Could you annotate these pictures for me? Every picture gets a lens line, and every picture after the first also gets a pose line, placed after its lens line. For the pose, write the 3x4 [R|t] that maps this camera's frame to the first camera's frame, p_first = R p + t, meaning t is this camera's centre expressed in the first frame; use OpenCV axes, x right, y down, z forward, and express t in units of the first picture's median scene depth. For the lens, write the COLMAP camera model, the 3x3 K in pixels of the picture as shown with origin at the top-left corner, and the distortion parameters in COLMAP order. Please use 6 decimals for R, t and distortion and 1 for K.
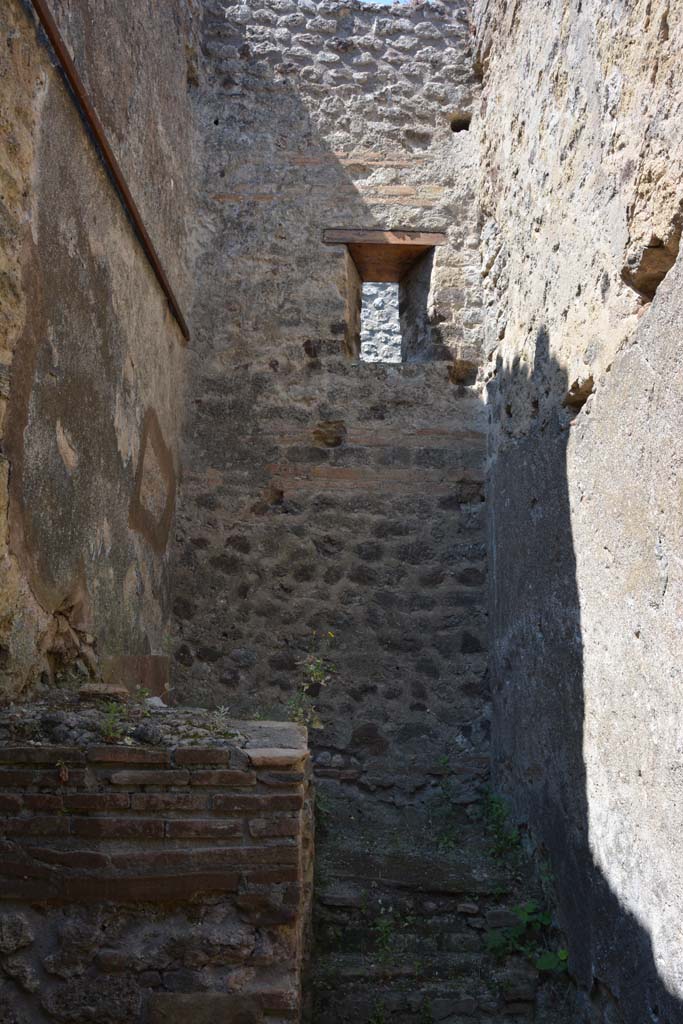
lens RADIAL K [[797.1, 0, 338.6], [0, 797.1, 511.1], [0, 0, 1]] dist [-0.158605, 0.120135]
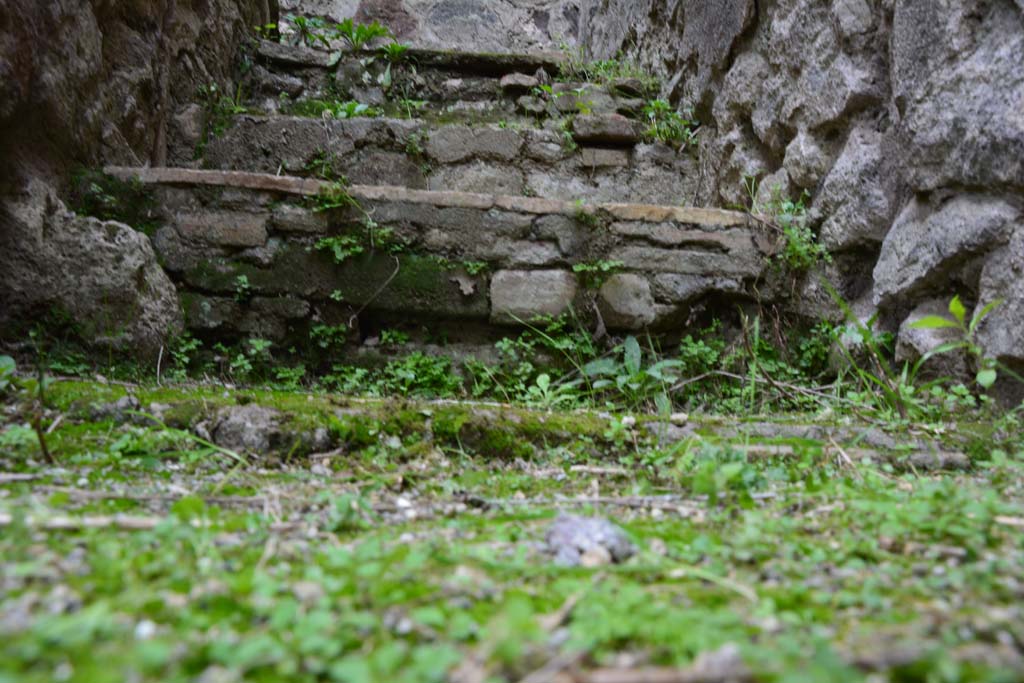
lens RADIAL K [[915.9, 0, 508.3], [0, 915.9, 340.1], [0, 0, 1]] dist [-0.060651, -0.000489]
pose [[0.995012, 0.047319, 0.087813, 0.089378], [-0.051426, 0.997658, 0.045102, 0.544856], [-0.085474, -0.049392, 0.995115, 0.268707]]
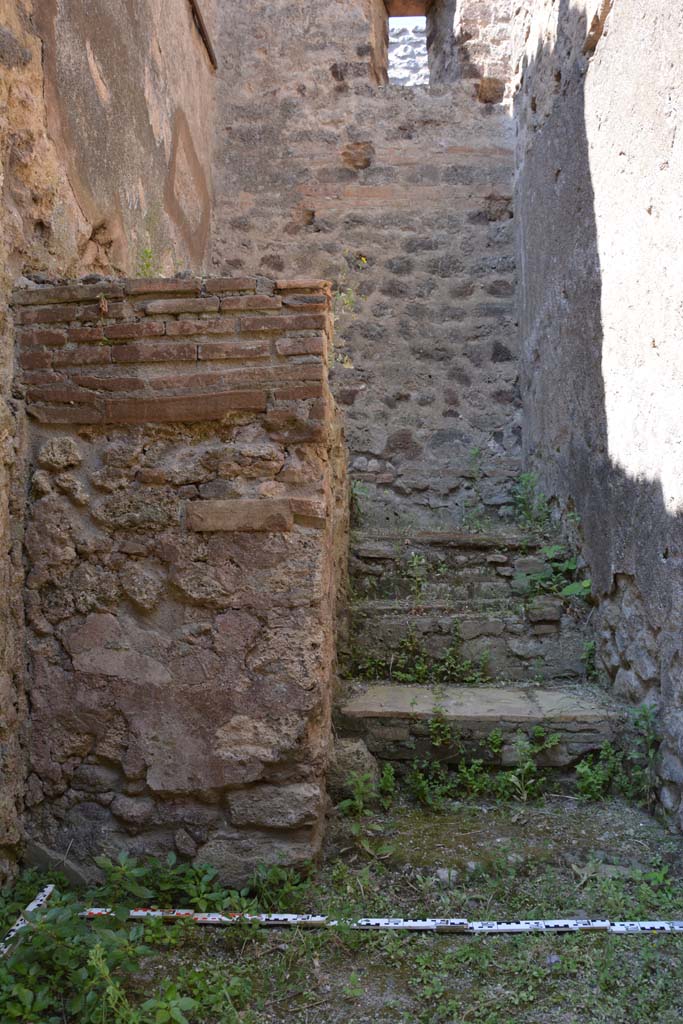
lens RADIAL K [[797.1, 0, 346.4], [0, 797.1, 511.3], [0, 0, 1]] dist [-0.158605, 0.120135]
pose [[0.998478, -0.020724, -0.051113, 0.016302], [0.028075, 0.988650, 0.147592, 0.233603], [0.047474, -0.148802, 0.987727, -0.050815]]
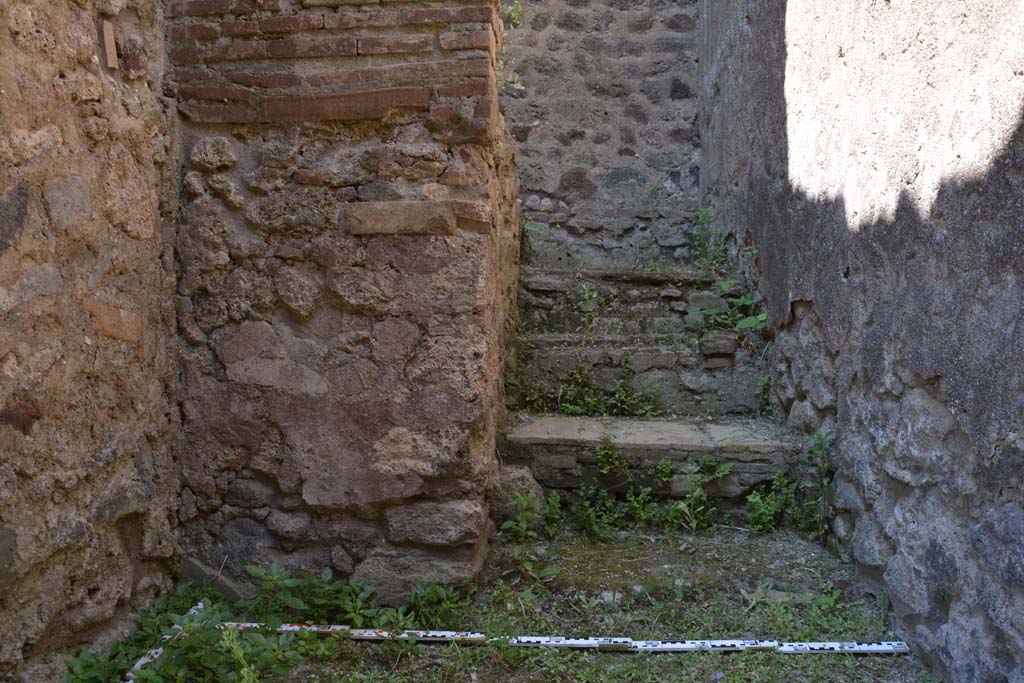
lens RADIAL K [[797.1, 0, 515.2], [0, 797.1, 341.2], [0, 0, 1]] dist [-0.158605, 0.120135]
pose [[0.998110, -0.003957, -0.061329, 0.021869], [0.017256, 0.975826, 0.217865, 0.281259], [0.058984, -0.218511, 0.974050, -0.034261]]
